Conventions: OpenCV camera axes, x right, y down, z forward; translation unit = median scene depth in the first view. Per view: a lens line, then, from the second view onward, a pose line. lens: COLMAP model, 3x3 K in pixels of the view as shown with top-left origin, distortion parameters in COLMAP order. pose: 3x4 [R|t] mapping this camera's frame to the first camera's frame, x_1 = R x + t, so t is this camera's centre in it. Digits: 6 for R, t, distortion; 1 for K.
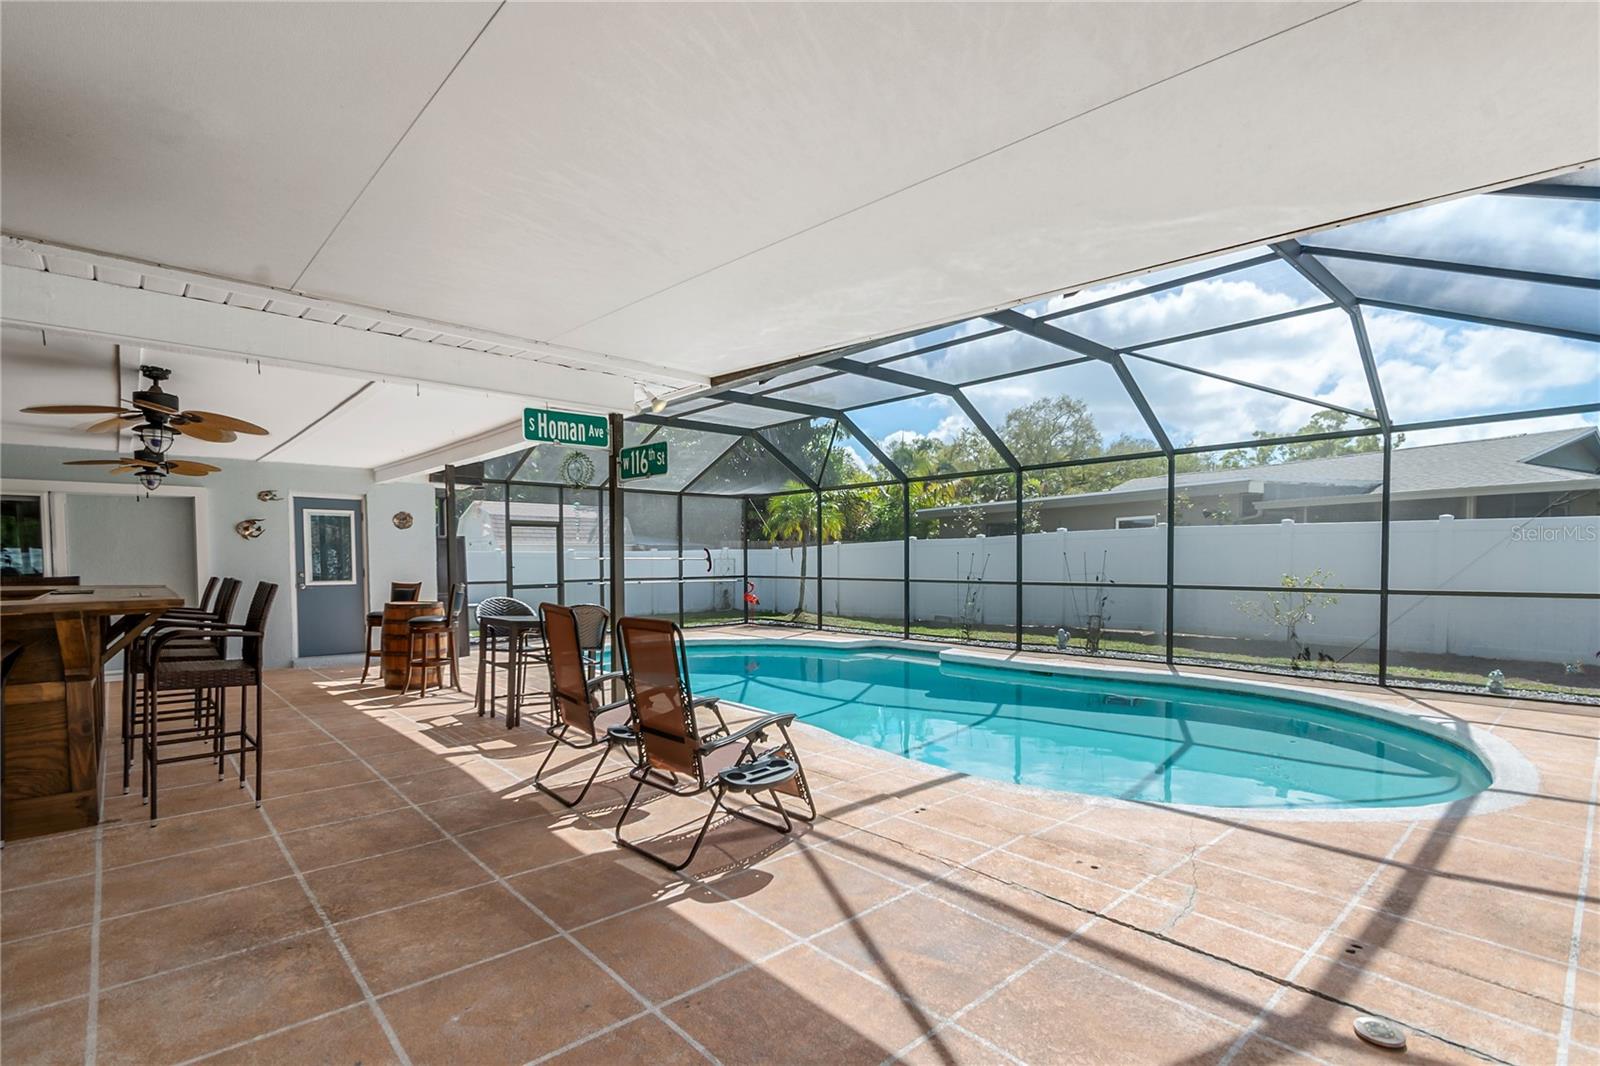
lens RADIAL K [[740.9, 0, 775.8], [0, 740.9, 588.7], [0, 0, 1]] dist [0.008184, -0.002511]
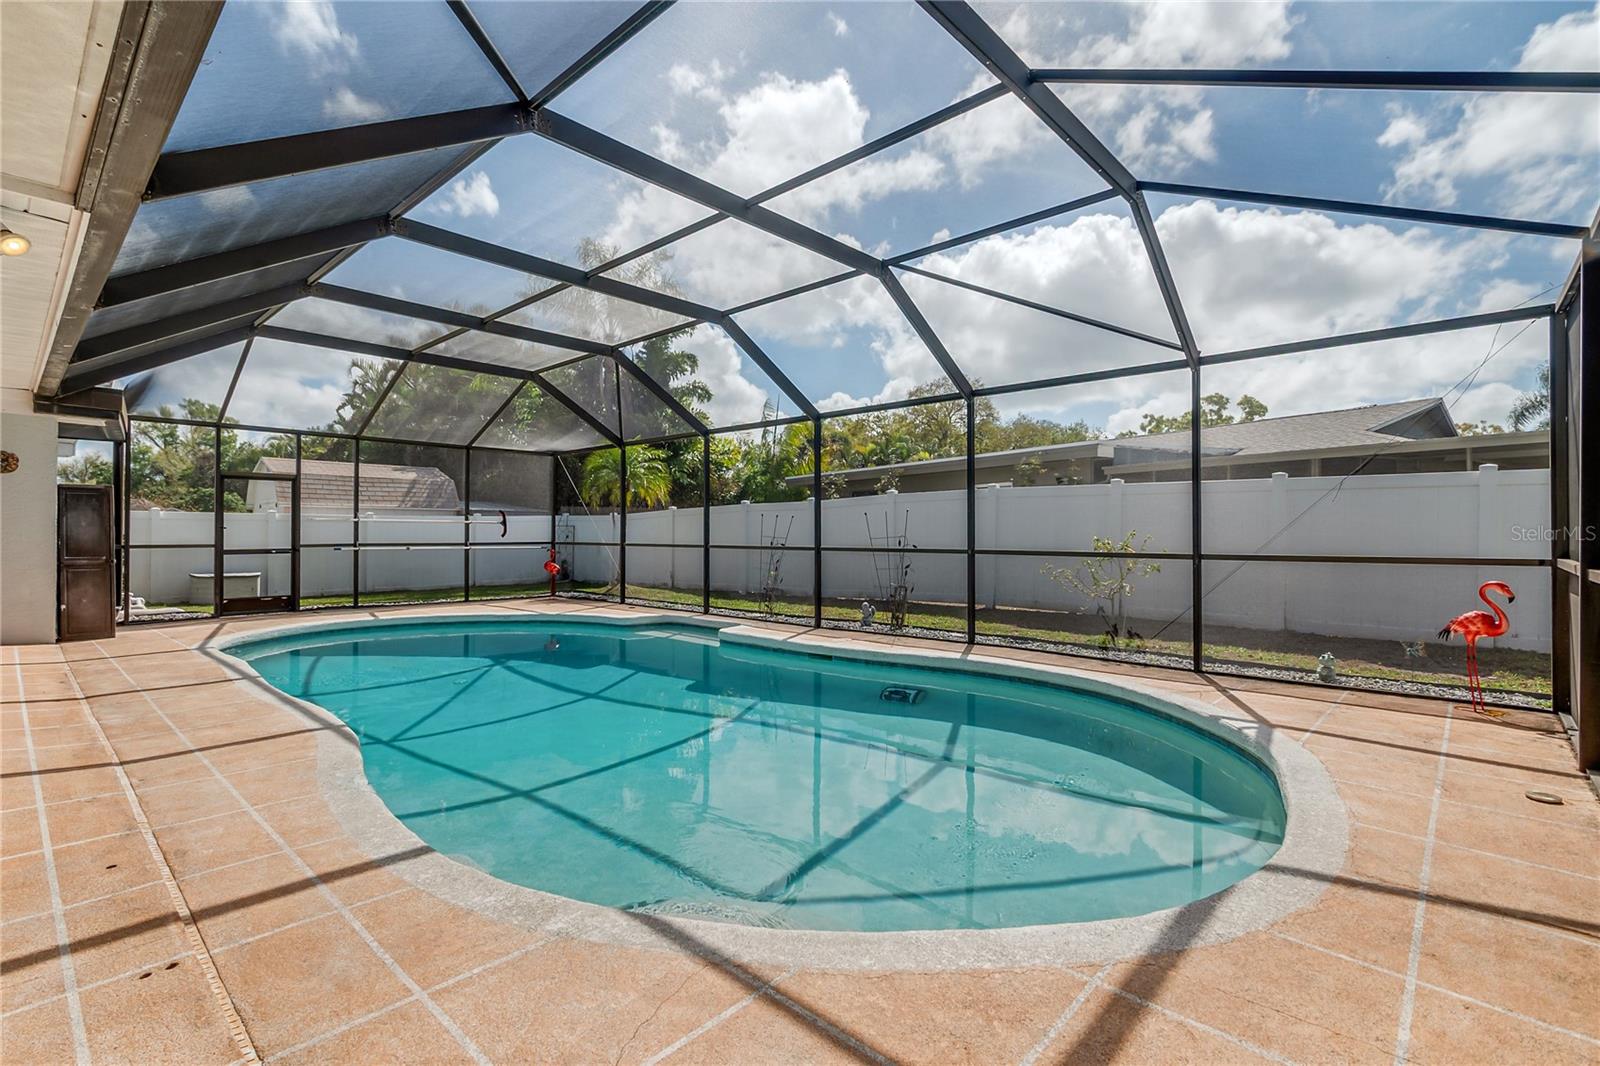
lens RADIAL K [[740.9, 0, 744.1], [0, 740.9, 519.6], [0, 0, 1]] dist [0.008184, -0.002511]
pose [[0.997399, 0.006400, 0.071795, 0.221071], [-0.002151, 0.998250, -0.059091, 0.012714], [-0.072047, 0.058783, 0.995667, 0.186747]]
